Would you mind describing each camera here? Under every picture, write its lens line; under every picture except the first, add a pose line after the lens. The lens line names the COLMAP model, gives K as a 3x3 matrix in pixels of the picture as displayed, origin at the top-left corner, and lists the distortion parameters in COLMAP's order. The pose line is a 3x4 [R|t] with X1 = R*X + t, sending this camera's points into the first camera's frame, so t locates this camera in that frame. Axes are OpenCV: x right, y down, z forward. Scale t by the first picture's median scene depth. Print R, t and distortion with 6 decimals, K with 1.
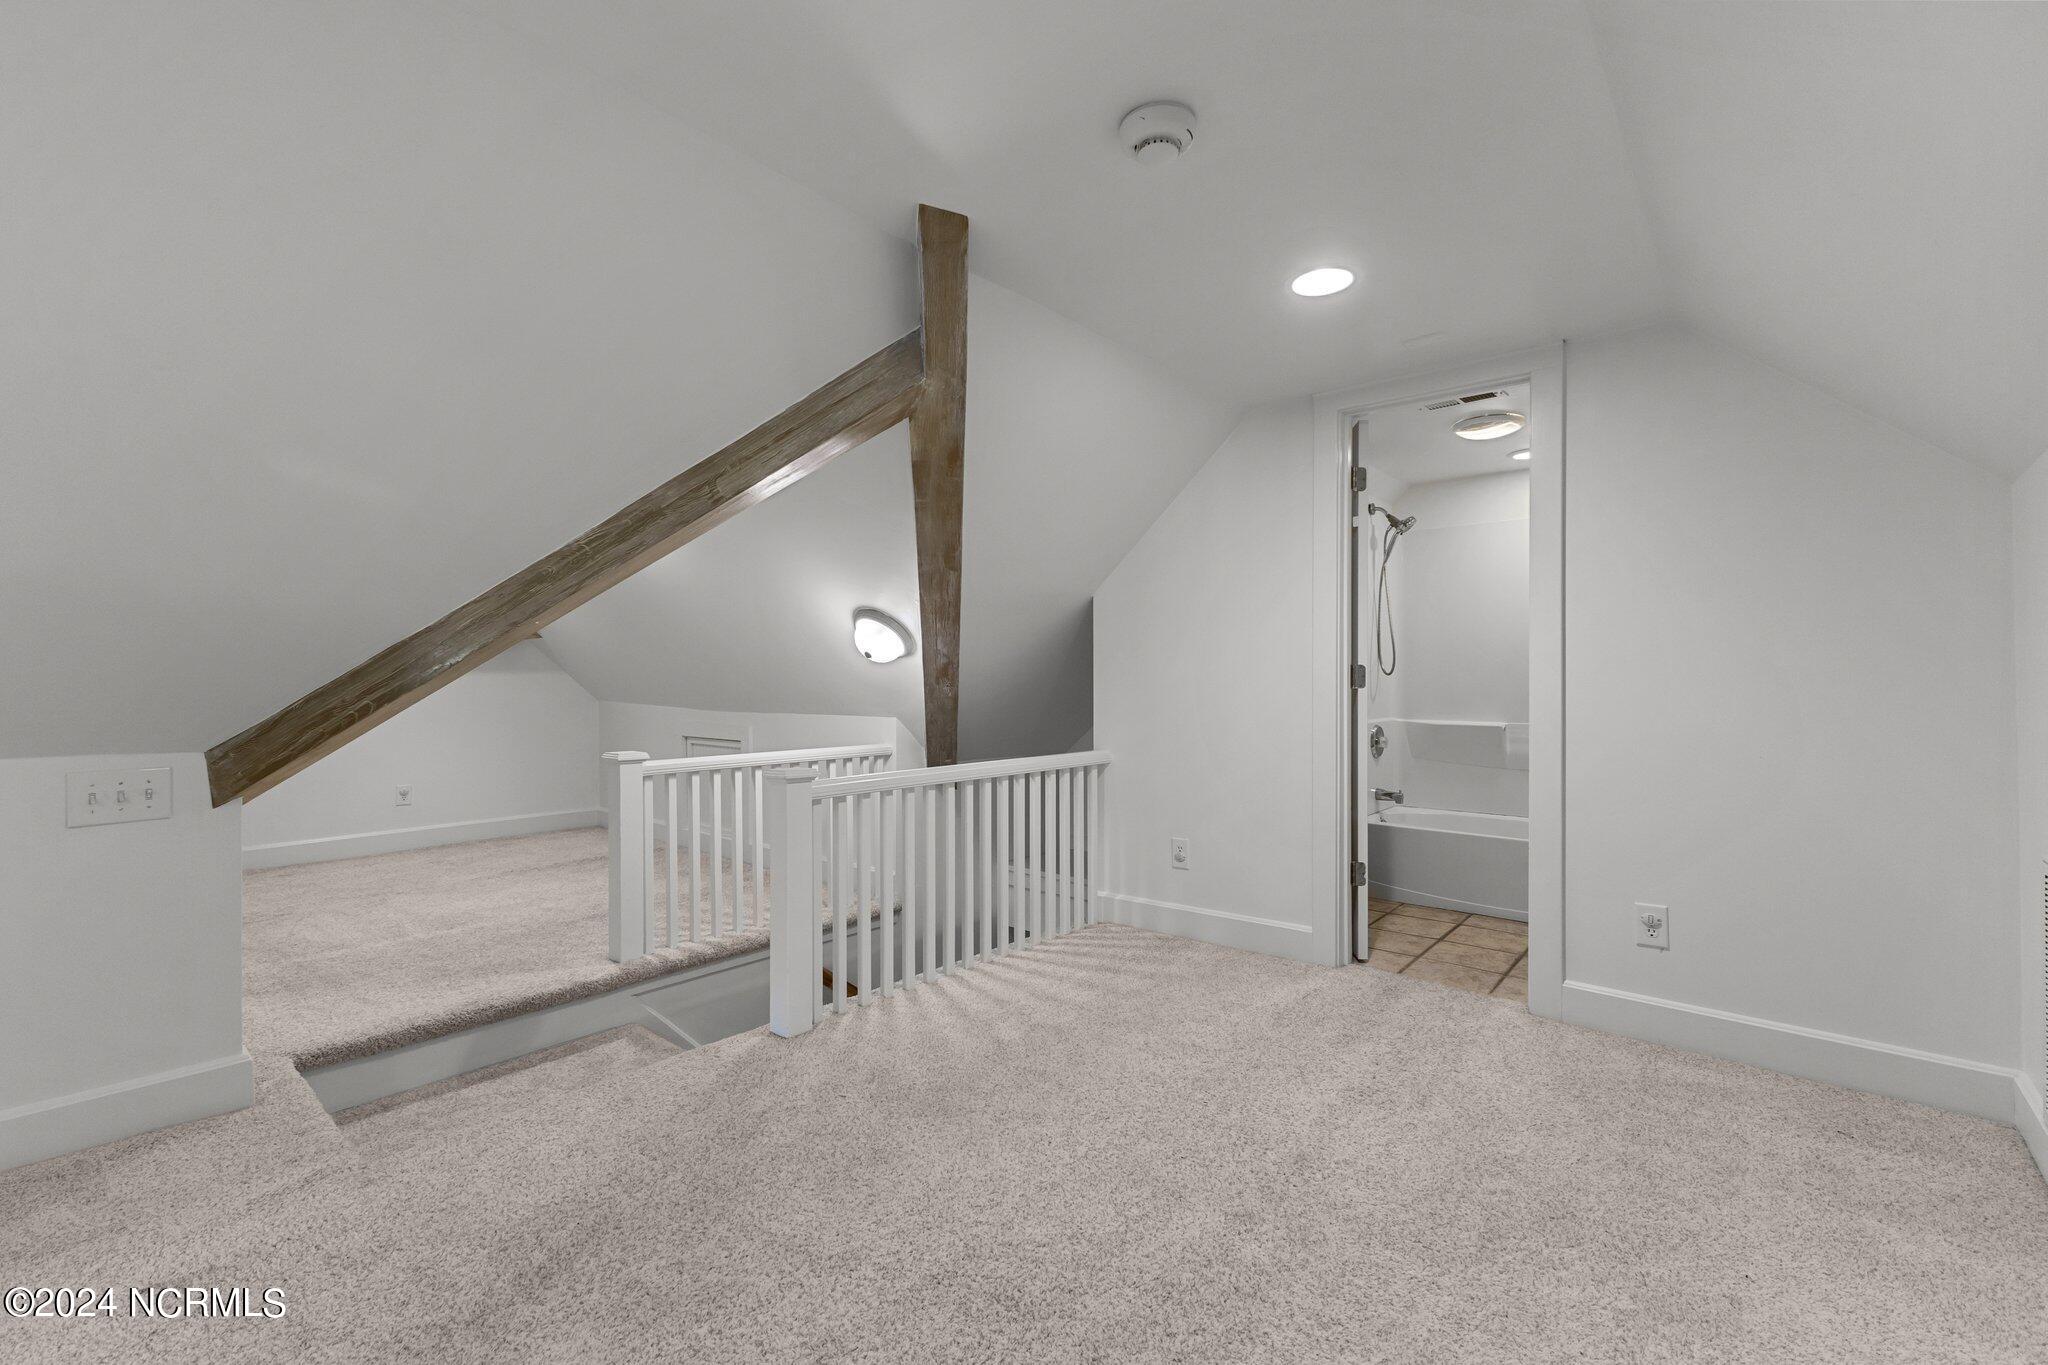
lens RADIAL K [[877.2, 0, 1024.8], [0, 877.2, 676.9], [0, 0, 1]] dist [0.001589, -0.000194]
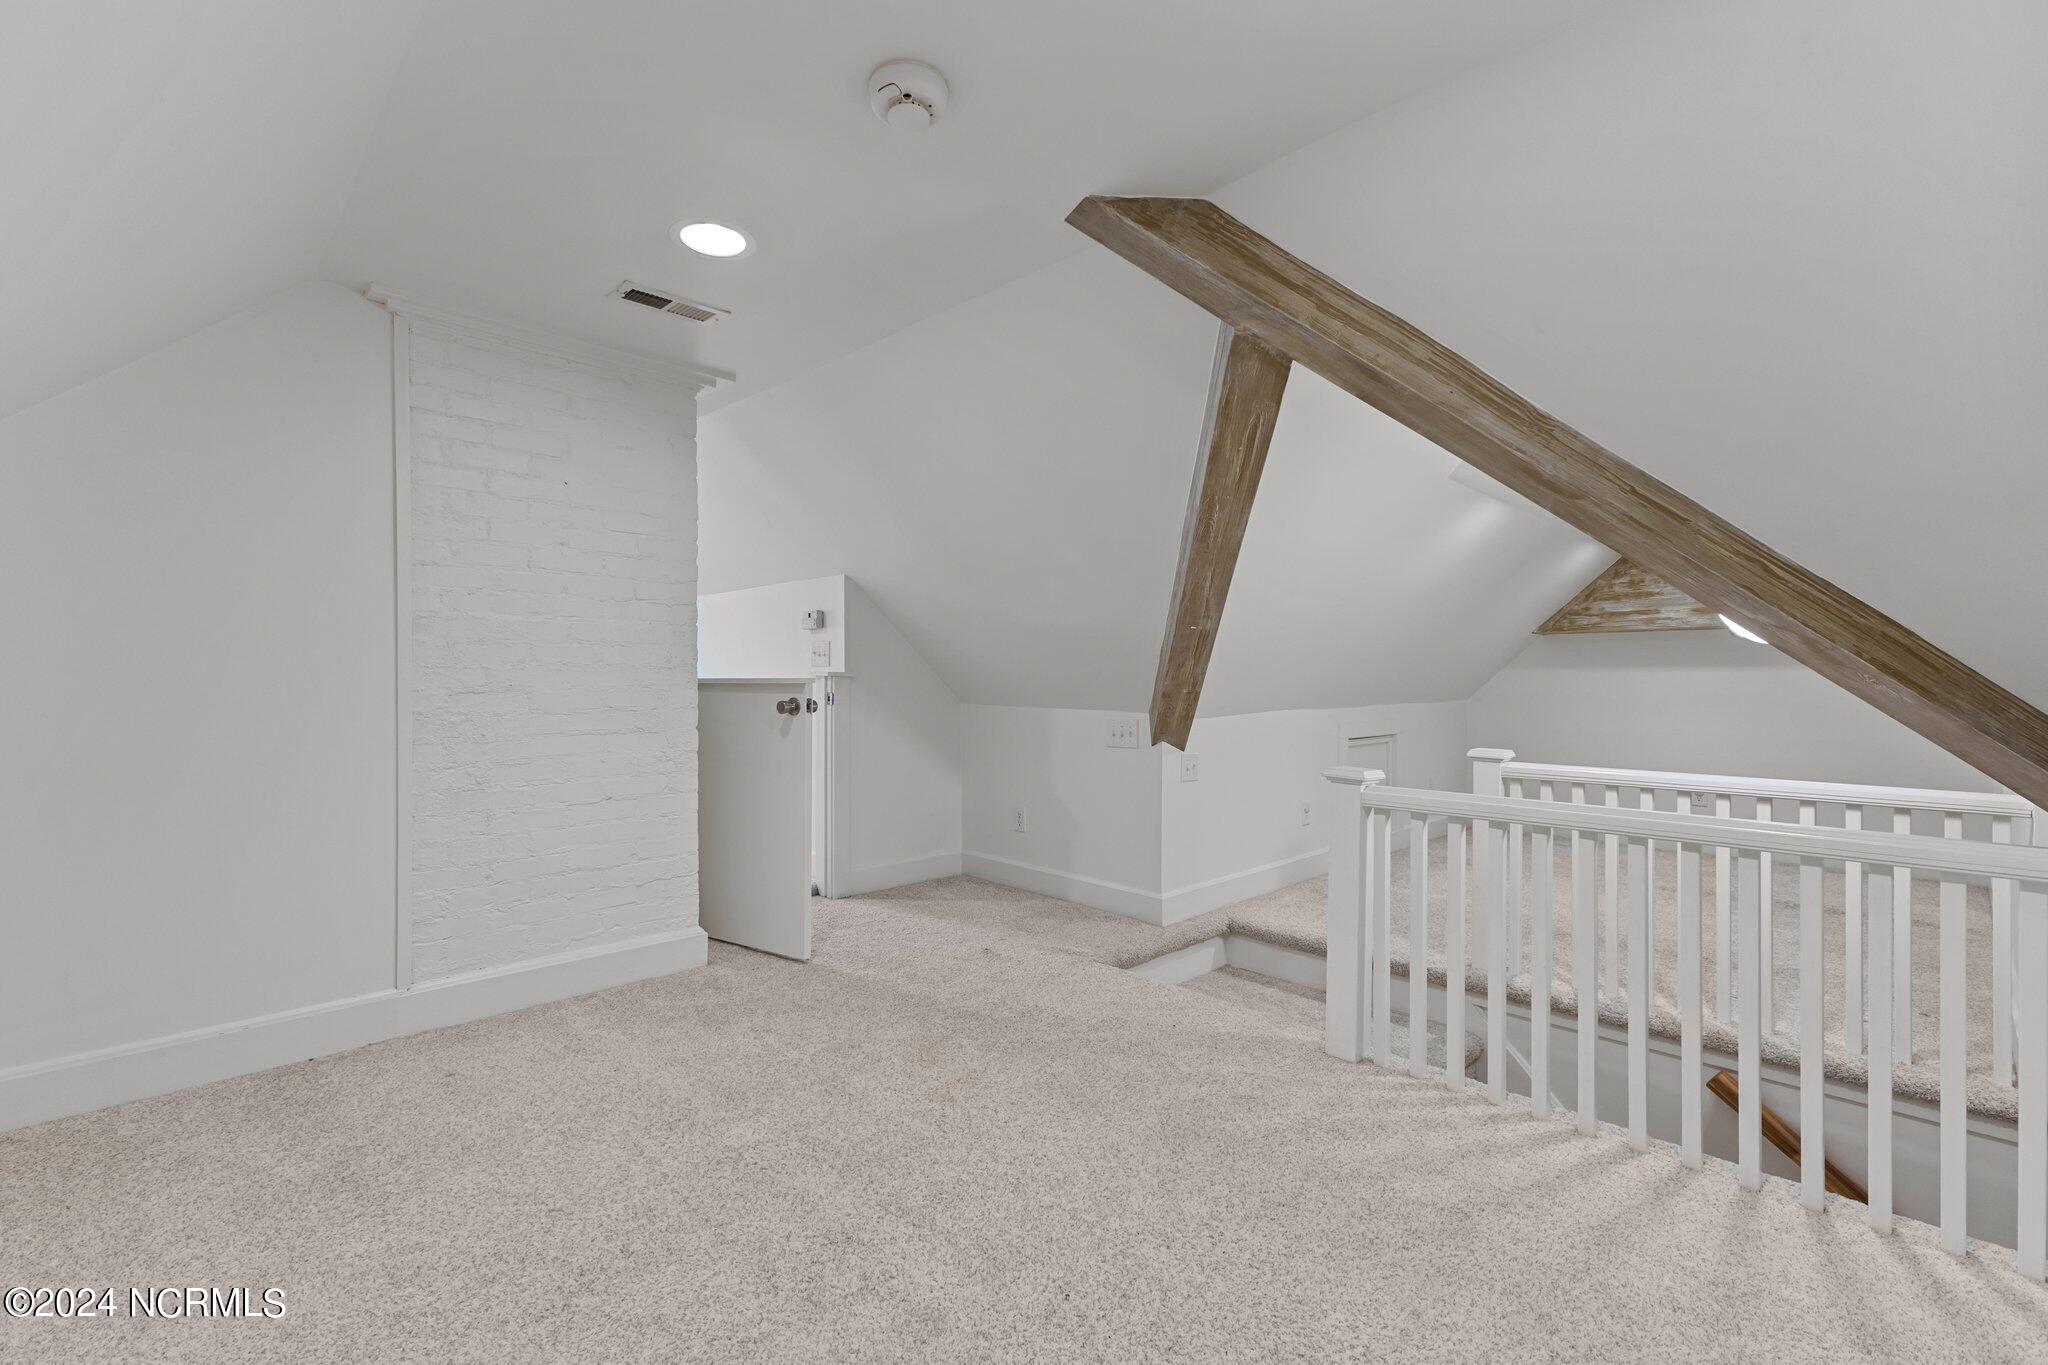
lens RADIAL K [[877.2, 0, 1024.8], [0, 877.2, 676.9], [0, 0, 1]] dist [0.001589, -0.000194]
pose [[-0.092080, 0.001315, -0.995751, 0.654238], [0.001960, 0.999997, 0.001139, 0.007875], [0.995750, -0.001847, -0.092082, 0.725943]]
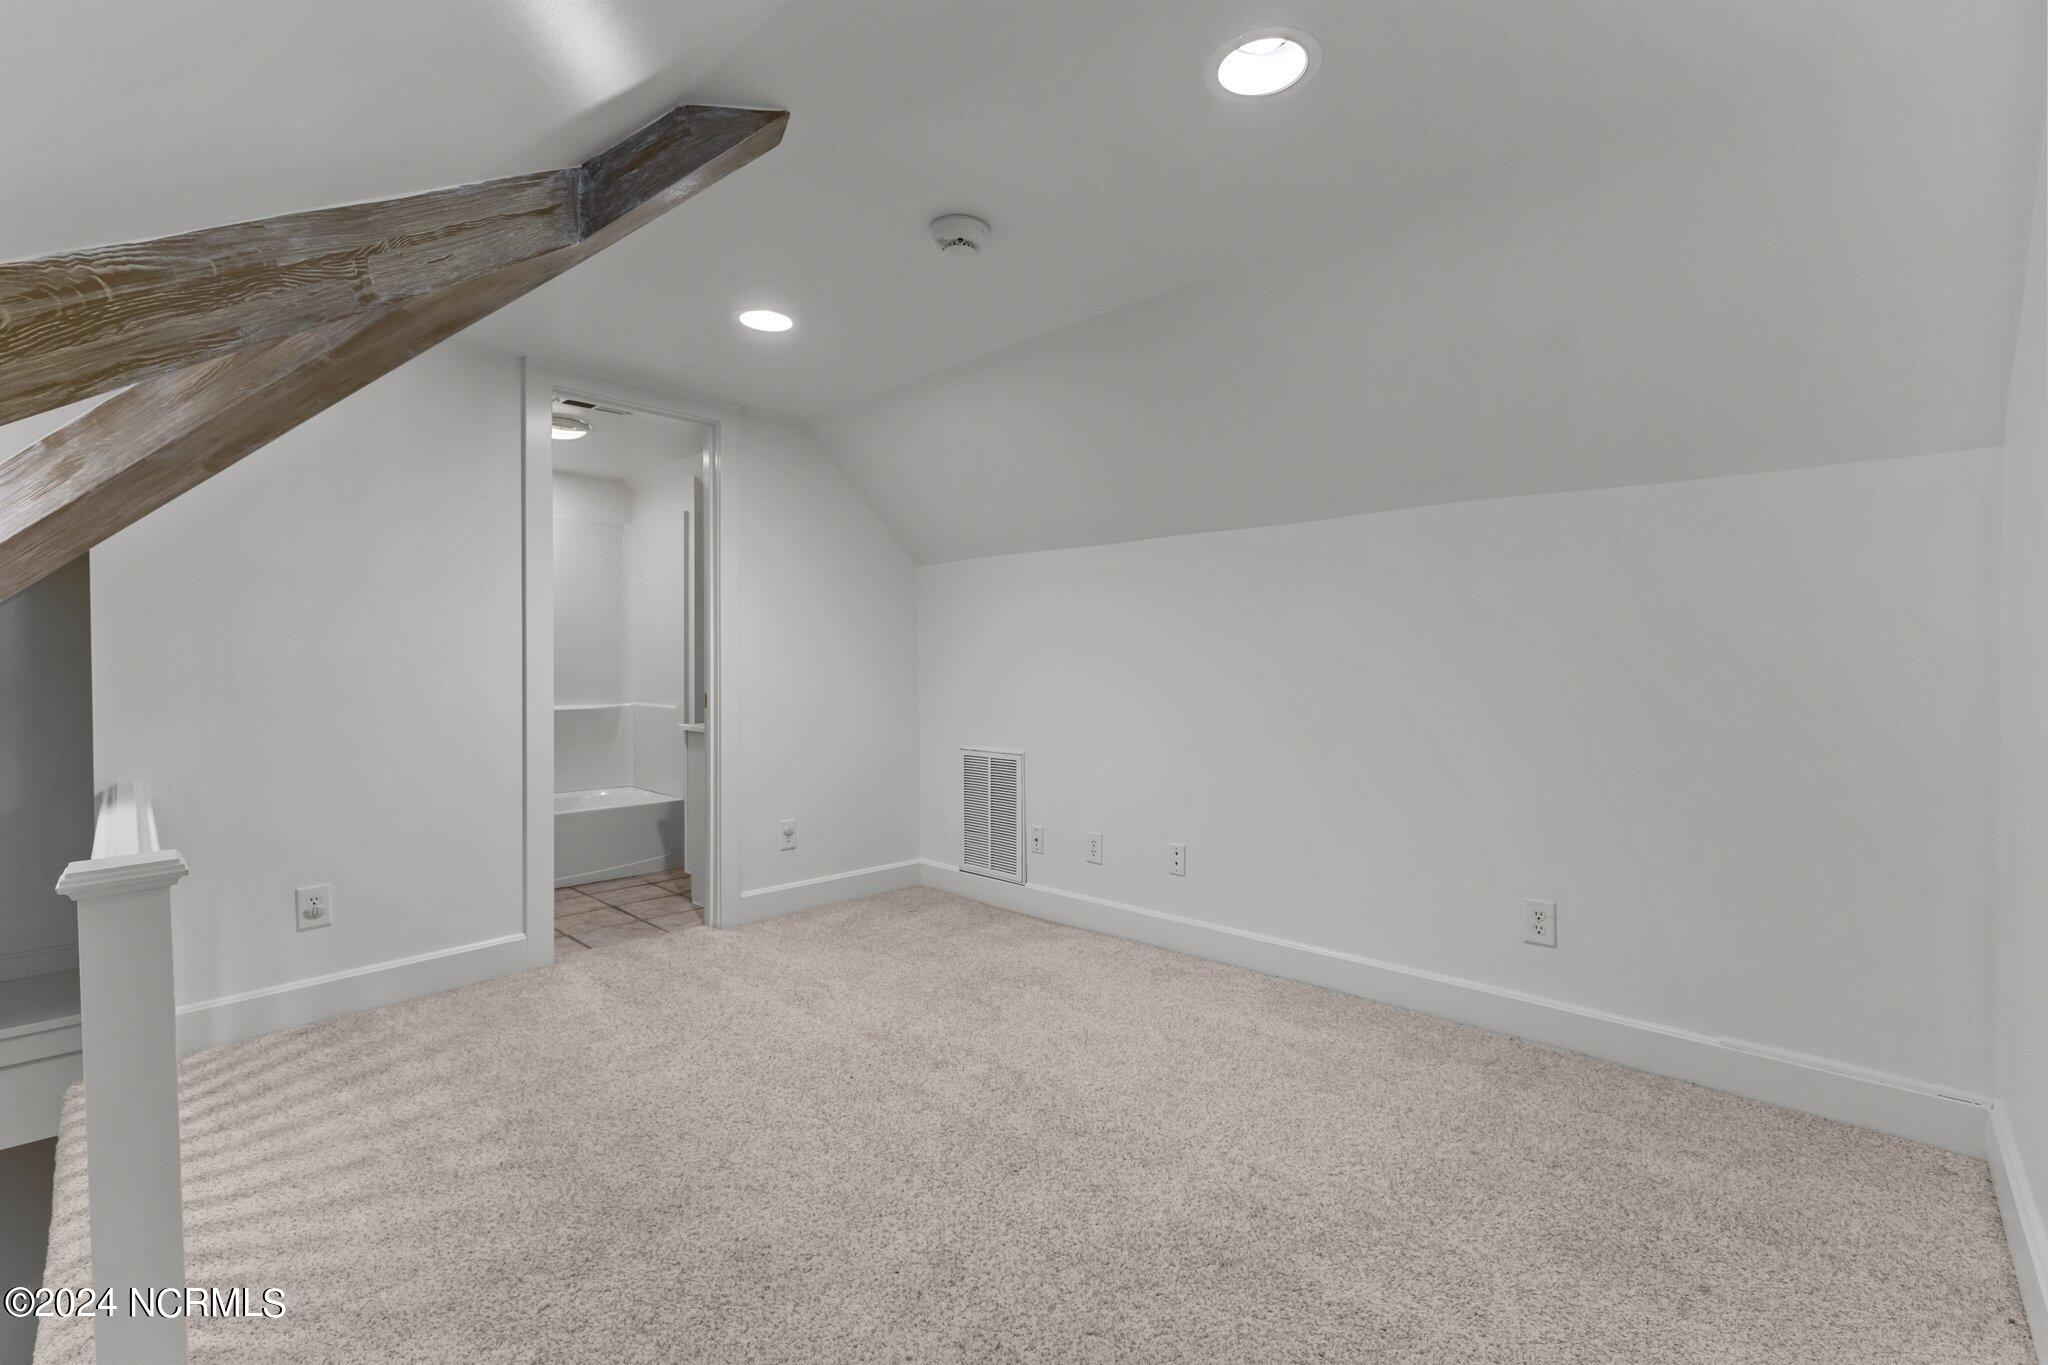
lens RADIAL K [[877.2, 0, 1024.8], [0, 877.2, 676.9], [0, 0, 1]] dist [0.001589, -0.000194]
pose [[0.061538, -0.013132, 0.998018, -0.669183], [-0.000051, 0.999913, 0.013160, 0.002943], [-0.998105, -0.000860, 0.061532, 0.492058]]
